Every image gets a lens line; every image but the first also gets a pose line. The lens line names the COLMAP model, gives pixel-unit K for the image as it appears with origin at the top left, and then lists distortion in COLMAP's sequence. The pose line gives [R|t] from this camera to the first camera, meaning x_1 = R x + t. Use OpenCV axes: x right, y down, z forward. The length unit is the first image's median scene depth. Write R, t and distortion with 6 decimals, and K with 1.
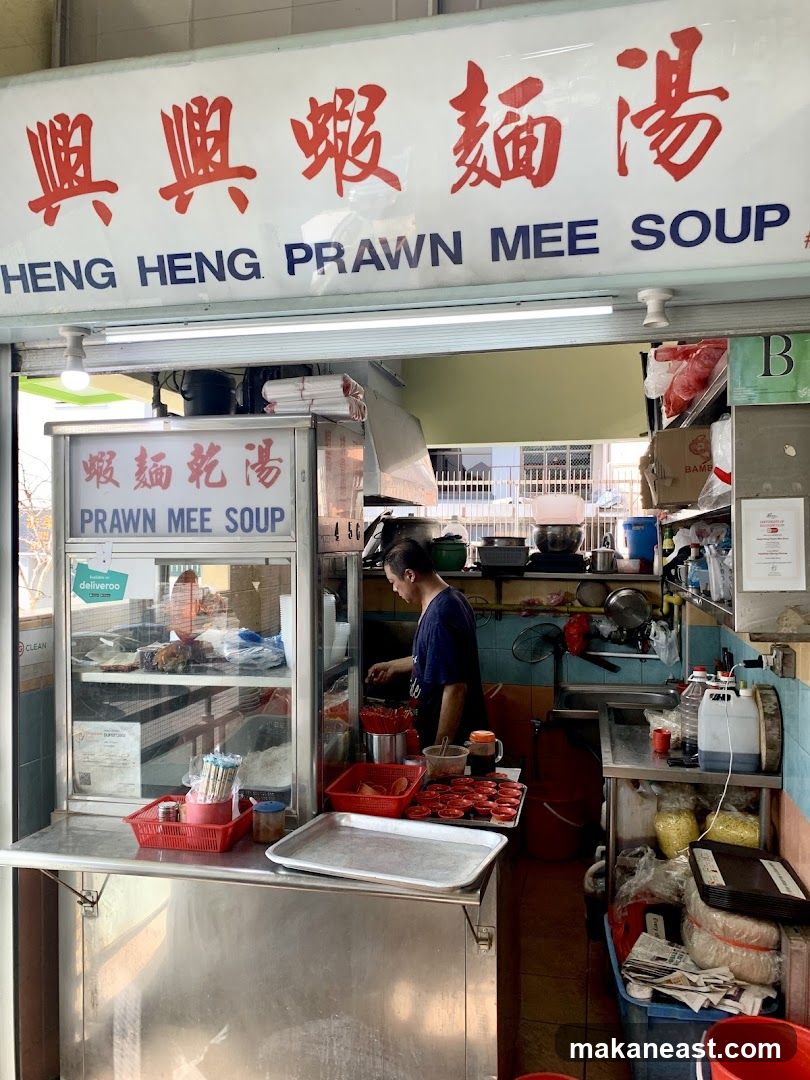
lens RADIAL K [[826.9, 0, 426.2], [0, 826.9, 541.0], [0, 0, 1]] dist [0.005742, -0.005469]
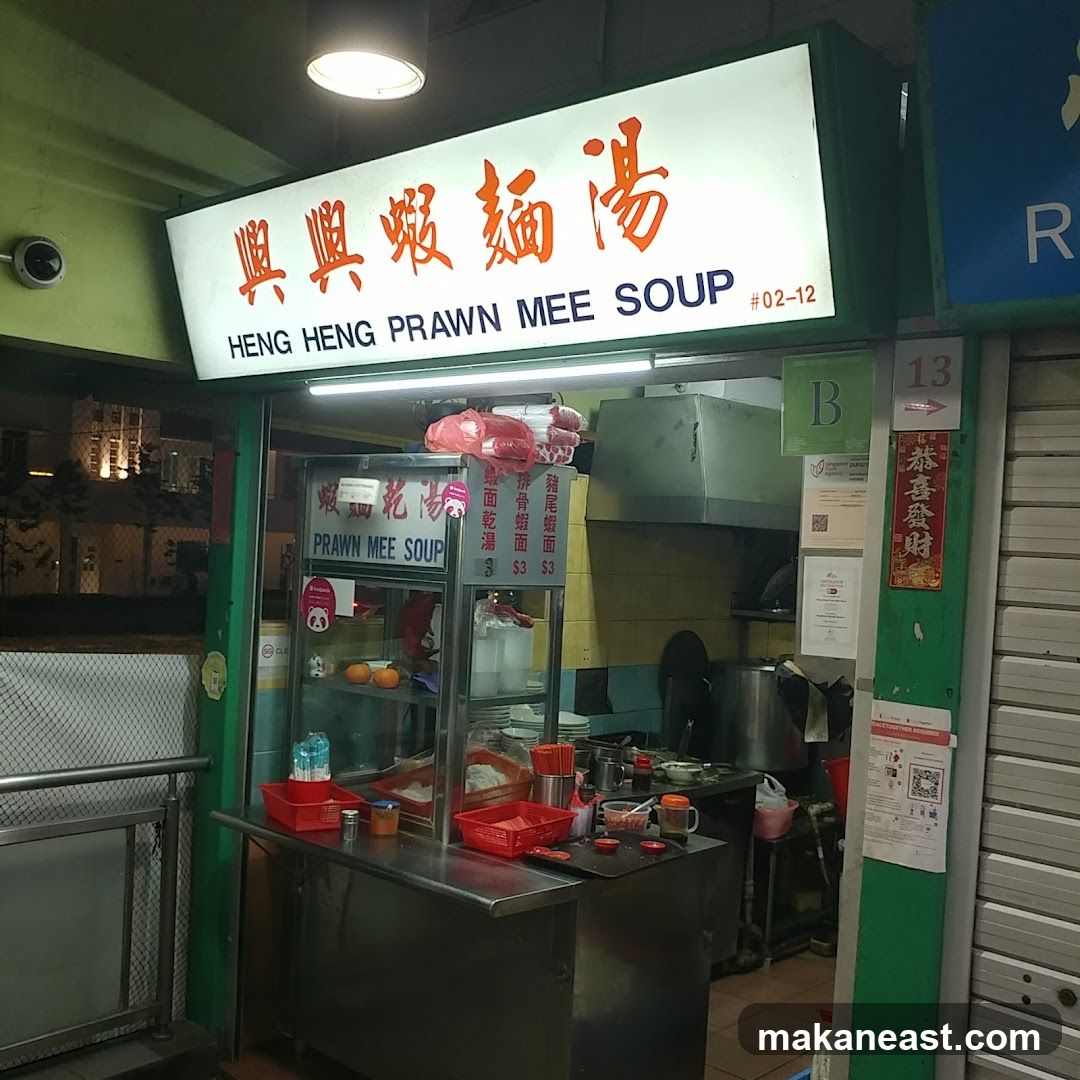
lens RADIAL K [[1195.3, 0, 542.8], [0, 1195.3, 559.1], [0, 0, 1]] dist [0.176983, -0.831132]
pose [[0.860815, 0.052913, -0.506161, 0.917242], [-0.053576, 0.998476, 0.013264, -0.054872], [0.506091, 0.015700, 0.862337, -0.350030]]
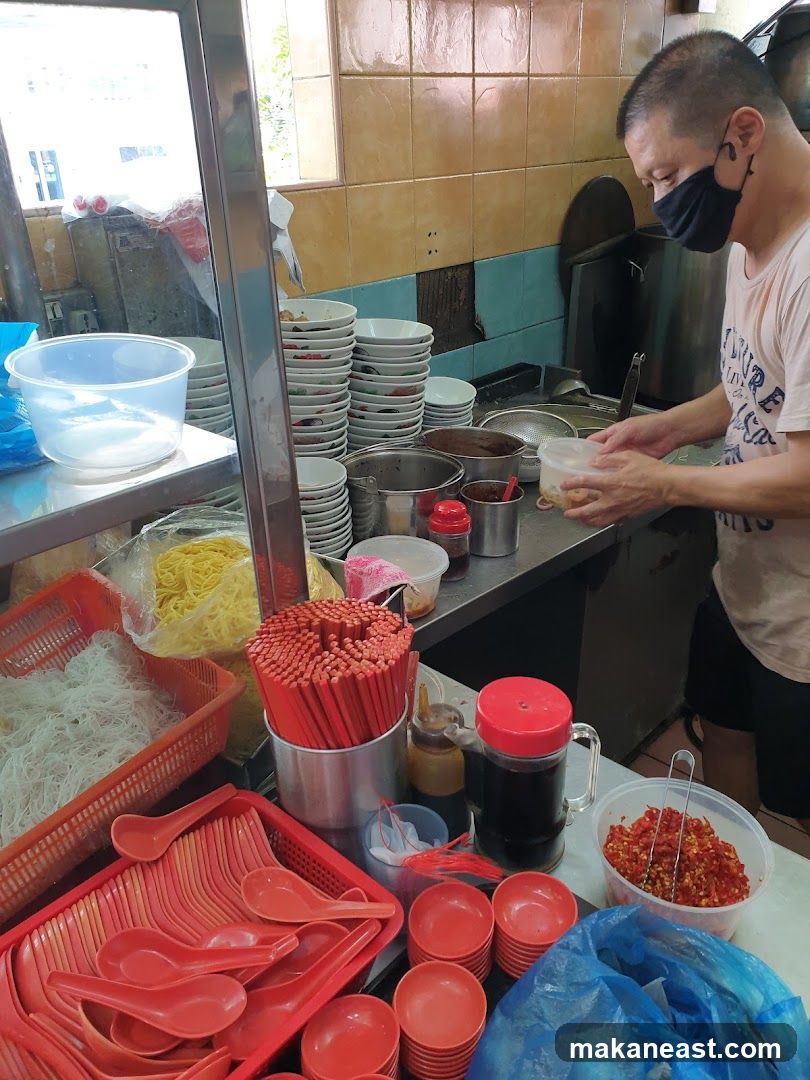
lens RADIAL K [[849.9, 0, 397.6], [0, 849.9, 537.4], [0, 0, 1]] dist [0.019540, -0.016736]
pose [[0.843645, 0.197588, -0.499222, 0.159150], [0.039843, 0.904216, 0.425213, 0.078835], [0.535422, -0.378619, 0.754964, 1.177683]]
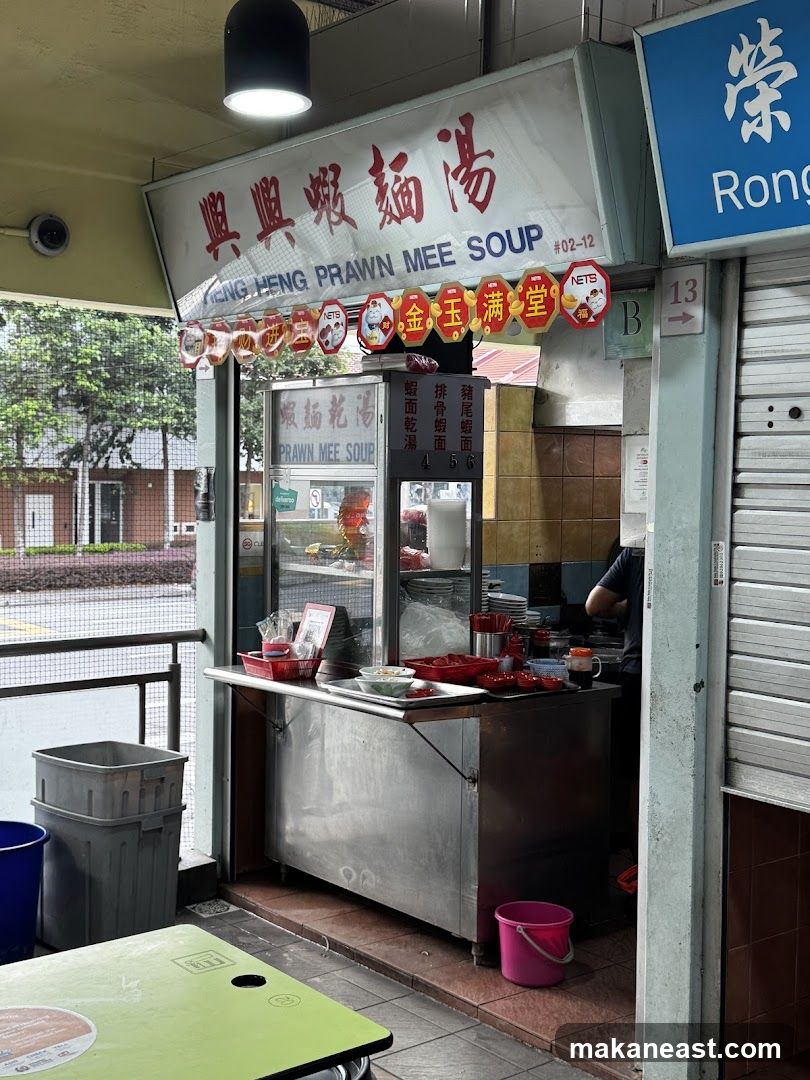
lens RADIAL K [[1383.5, 0, 401.6], [0, 1383.5, 543.6], [0, 0, 1]] dist [0.152861, -0.010645]
pose [[0.775772, 0.043593, -0.629506, 1.594630], [-0.014217, 0.998565, 0.051630, 0.006637], [0.630853, -0.031104, 0.775278, -0.881658]]
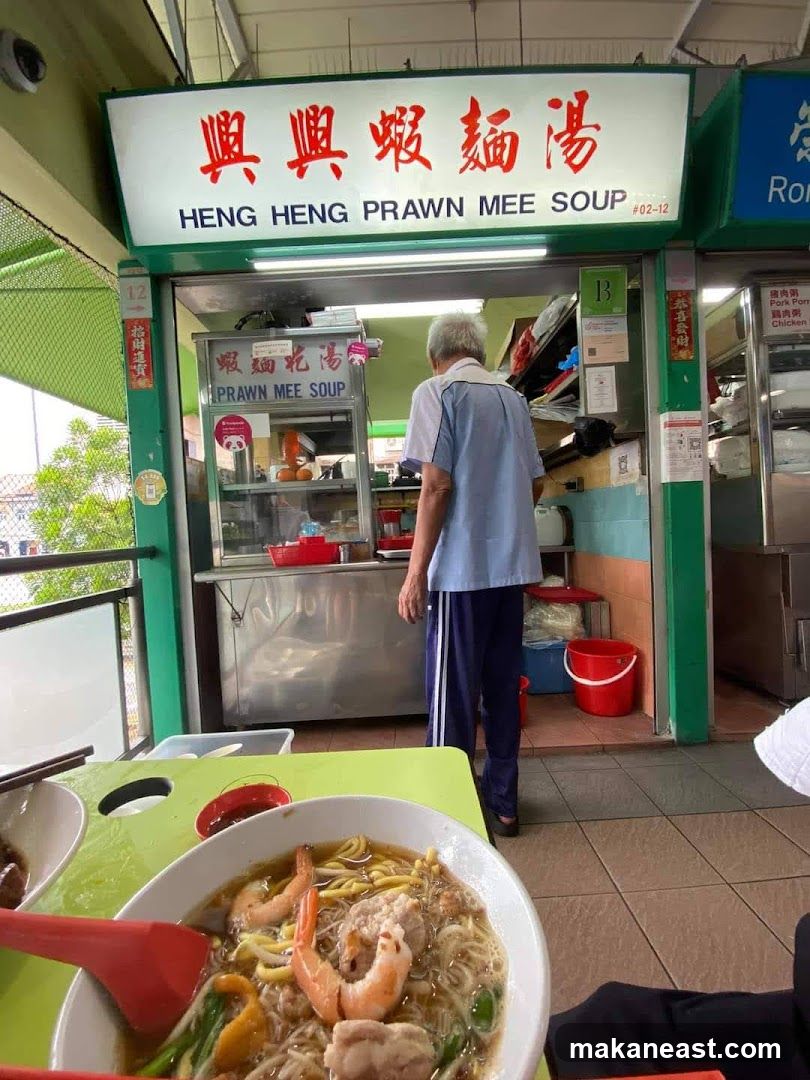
lens RADIAL K [[437.7, 0, 408.4], [0, 437.7, 541.2], [0, 0, 1]] dist [0.014203, -0.017818]
pose [[0.974718, -0.058397, 0.215671, -0.331258], [0.053047, 0.998126, 0.030516, 0.355319], [-0.217049, -0.018304, 0.975989, 0.052099]]
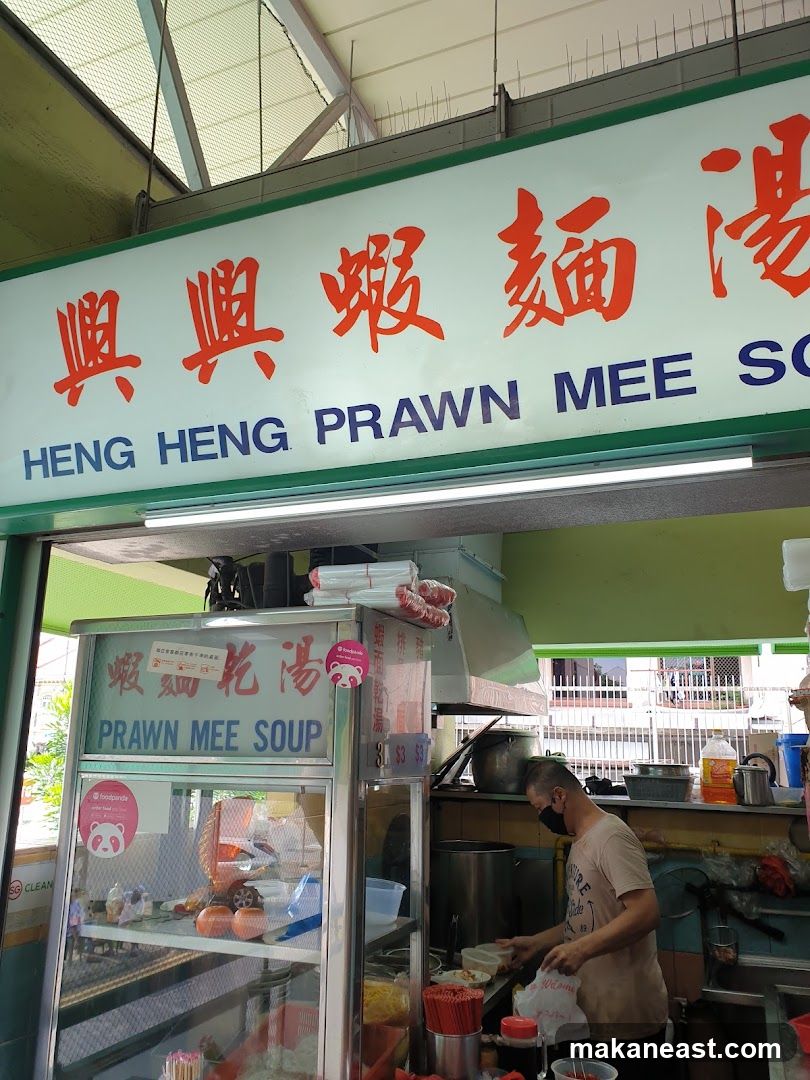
lens RADIAL K [[849.9, 0, 397.6], [0, 849.9, 537.4], [0, 0, 1]] dist [0.019540, -0.016736]
pose [[0.982987, -0.026475, -0.181755, 0.072951], [-0.018172, 0.970683, -0.239675, -0.021131], [0.182772, 0.238900, 0.953688, 0.215587]]
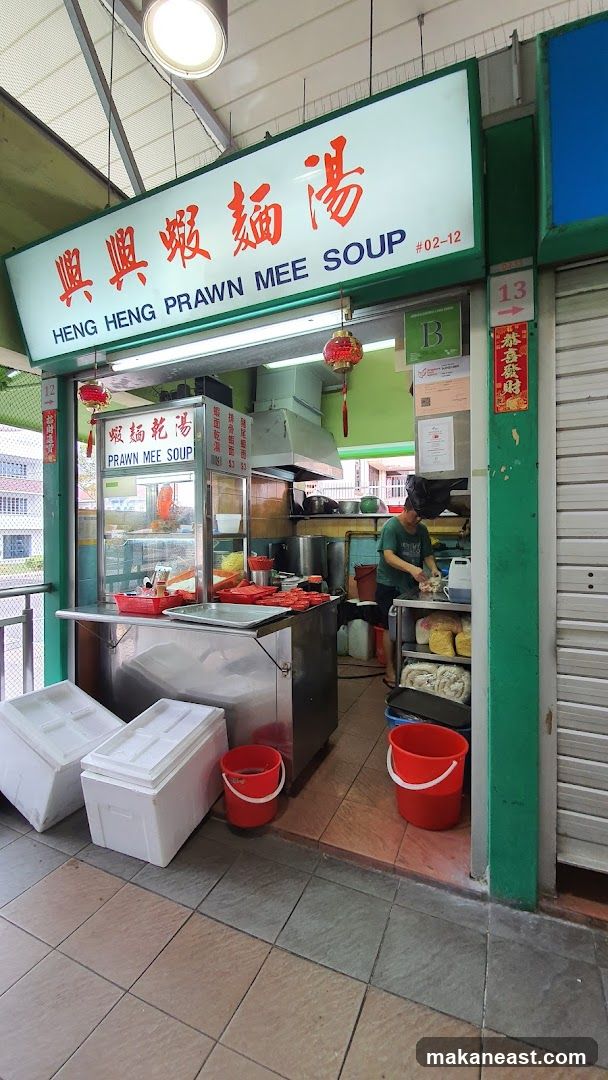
lens RADIAL K [[436.6, 0, 303.9], [0, 436.6, 528.7], [0, 0, 1]] dist [-0.000591, -0.000354]
pose [[0.976589, -0.008626, -0.214942, 0.386596], [0.007102, 0.999944, -0.007862, 0.207687], [0.214998, 0.006152, 0.976595, 0.059755]]
